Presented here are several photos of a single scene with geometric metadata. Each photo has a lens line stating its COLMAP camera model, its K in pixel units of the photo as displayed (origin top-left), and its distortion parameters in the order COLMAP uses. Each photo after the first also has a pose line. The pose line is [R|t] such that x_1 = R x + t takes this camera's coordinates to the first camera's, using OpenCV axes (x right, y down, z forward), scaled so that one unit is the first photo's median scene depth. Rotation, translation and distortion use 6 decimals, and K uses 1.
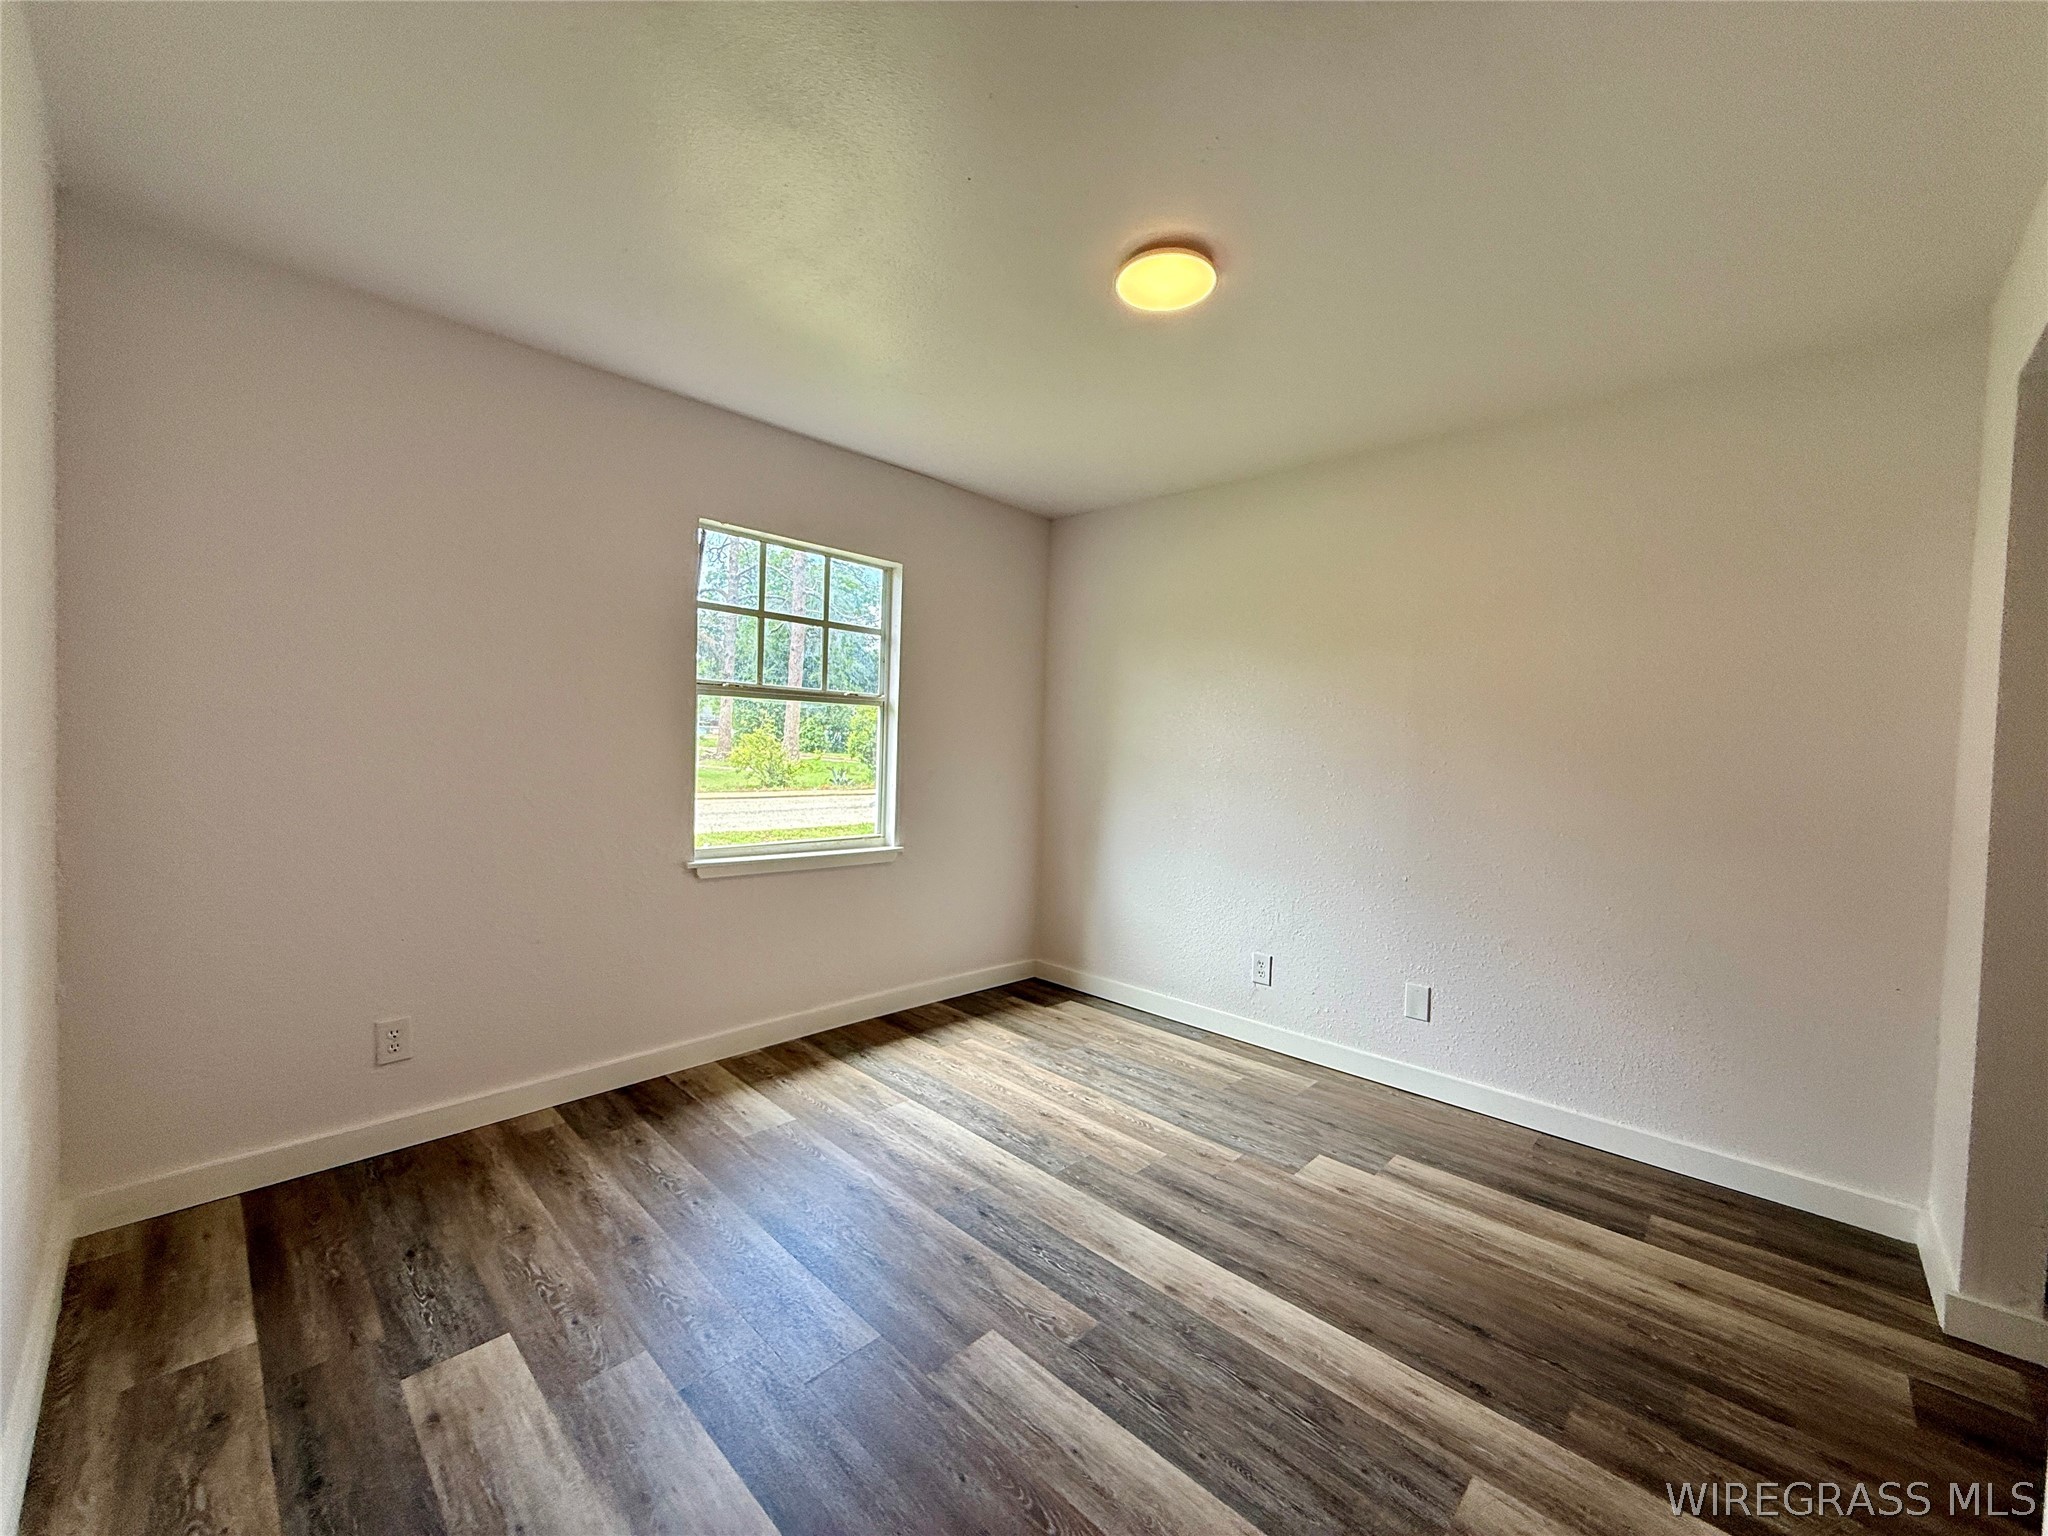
lens RADIAL K [[811.5, 0, 1022.9], [0, 811.5, 770.1], [0, 0, 1]] dist [-0.000684, 0.000411]
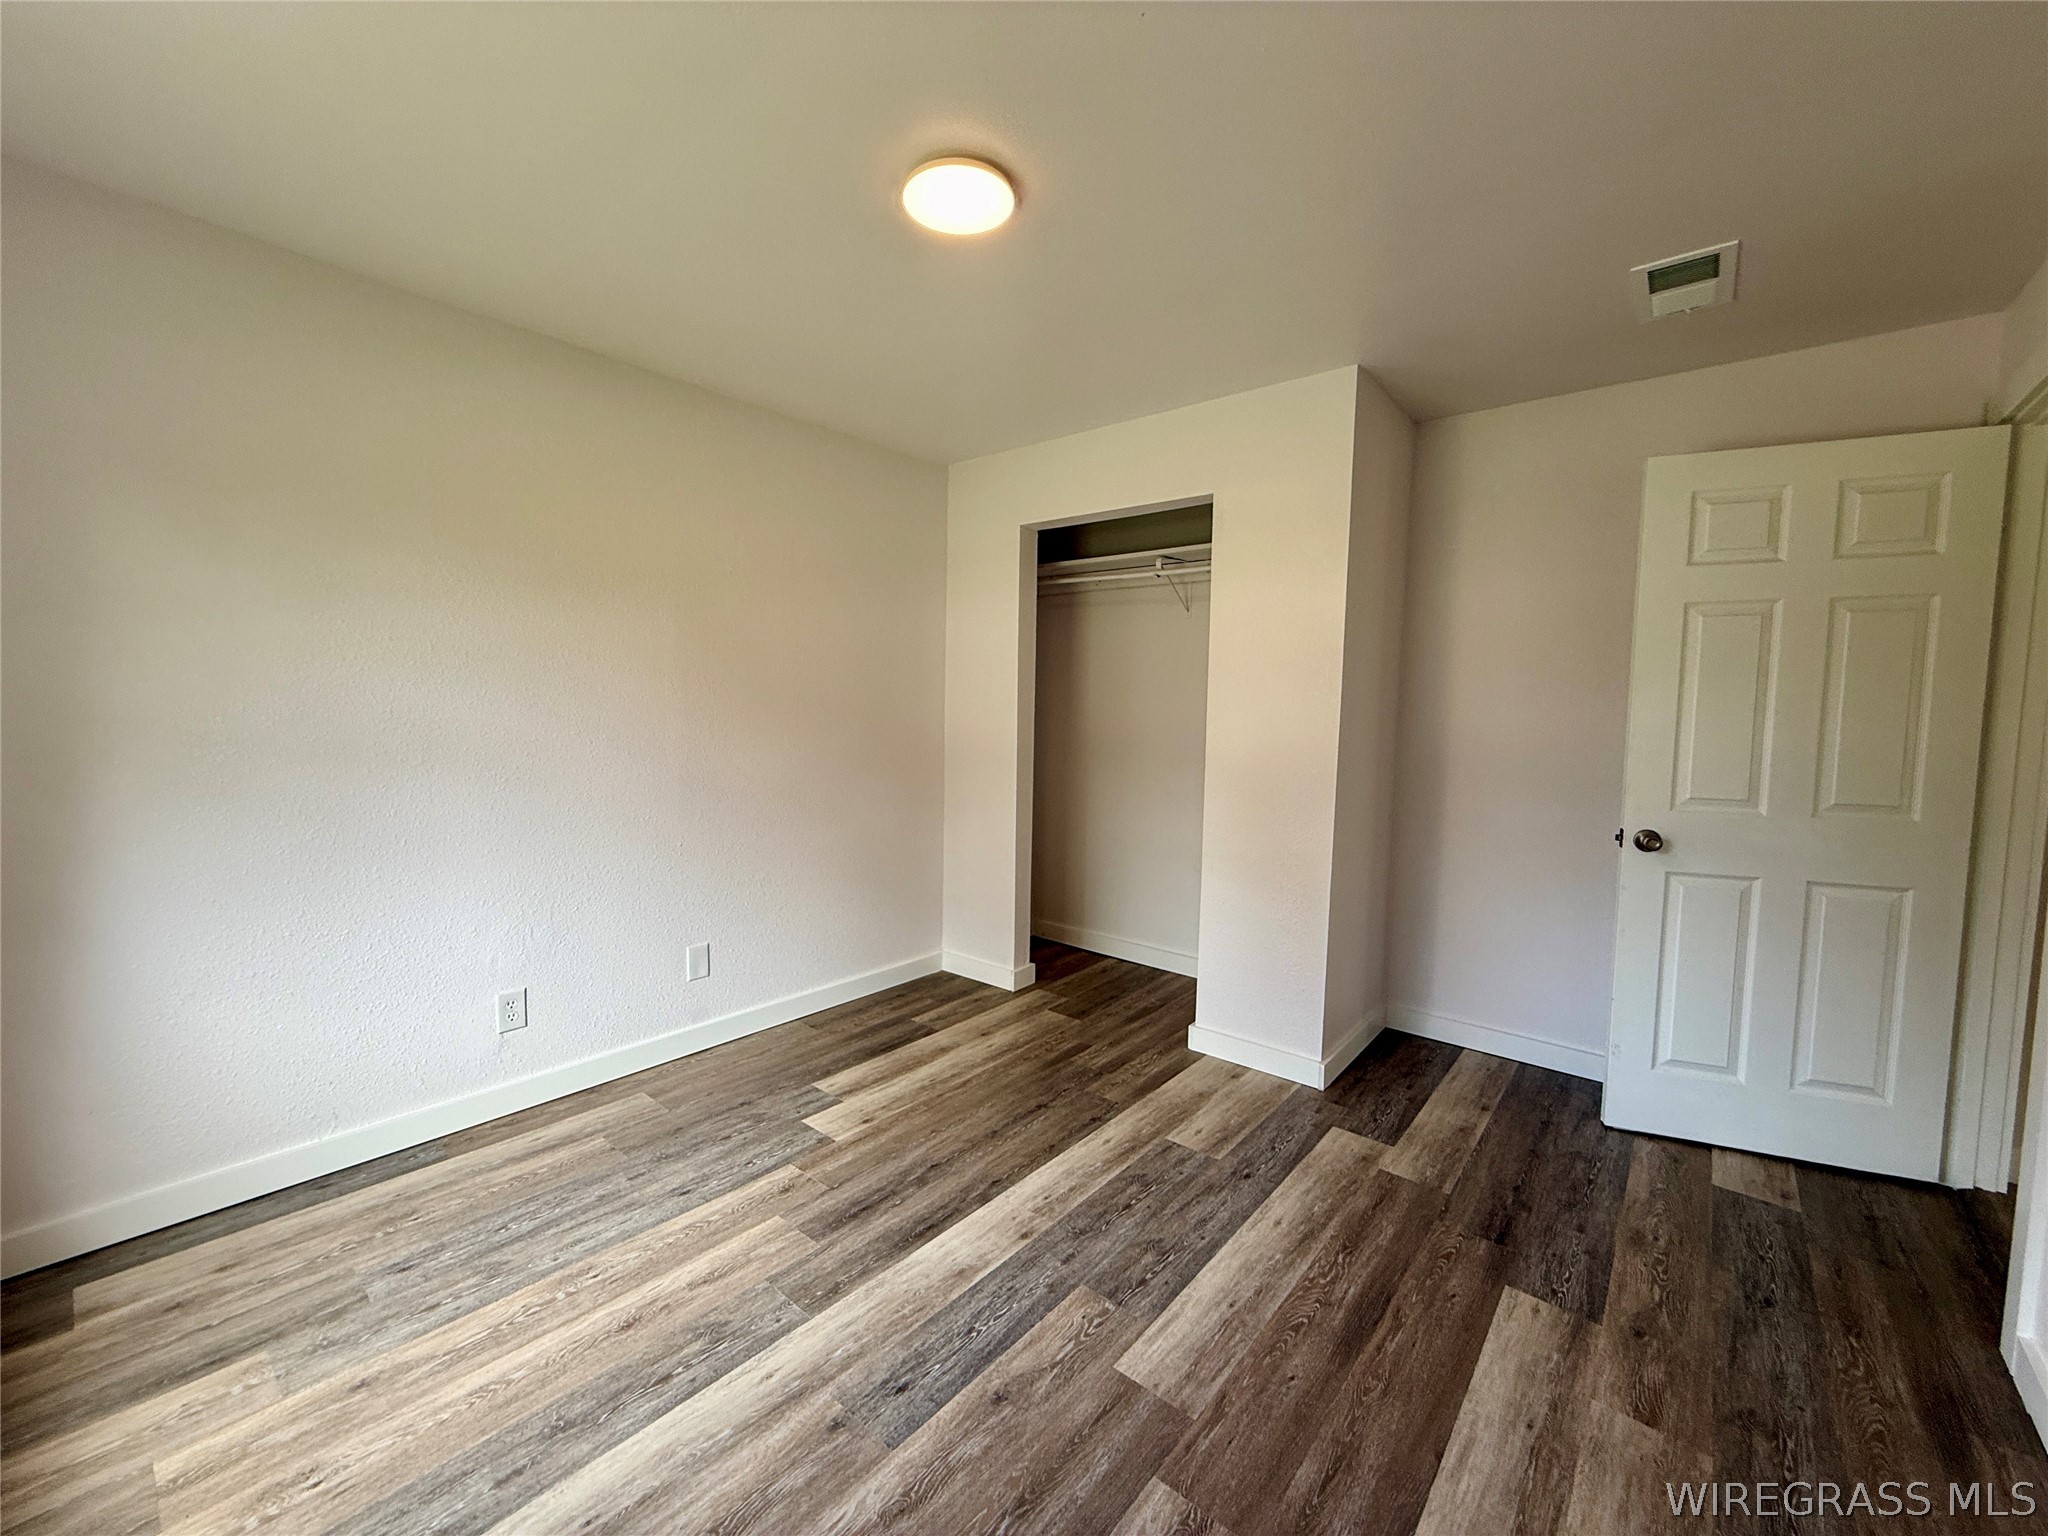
lens RADIAL K [[811.5, 0, 1023.5], [0, 811.5, 764.2], [0, 0, 1]] dist [-0.000684, 0.000411]
pose [[-0.062633, -0.103916, 0.992612, -0.657099], [0.012166, 0.994411, 0.104872, -0.072390], [-0.997962, 0.018645, -0.061019, 0.853032]]
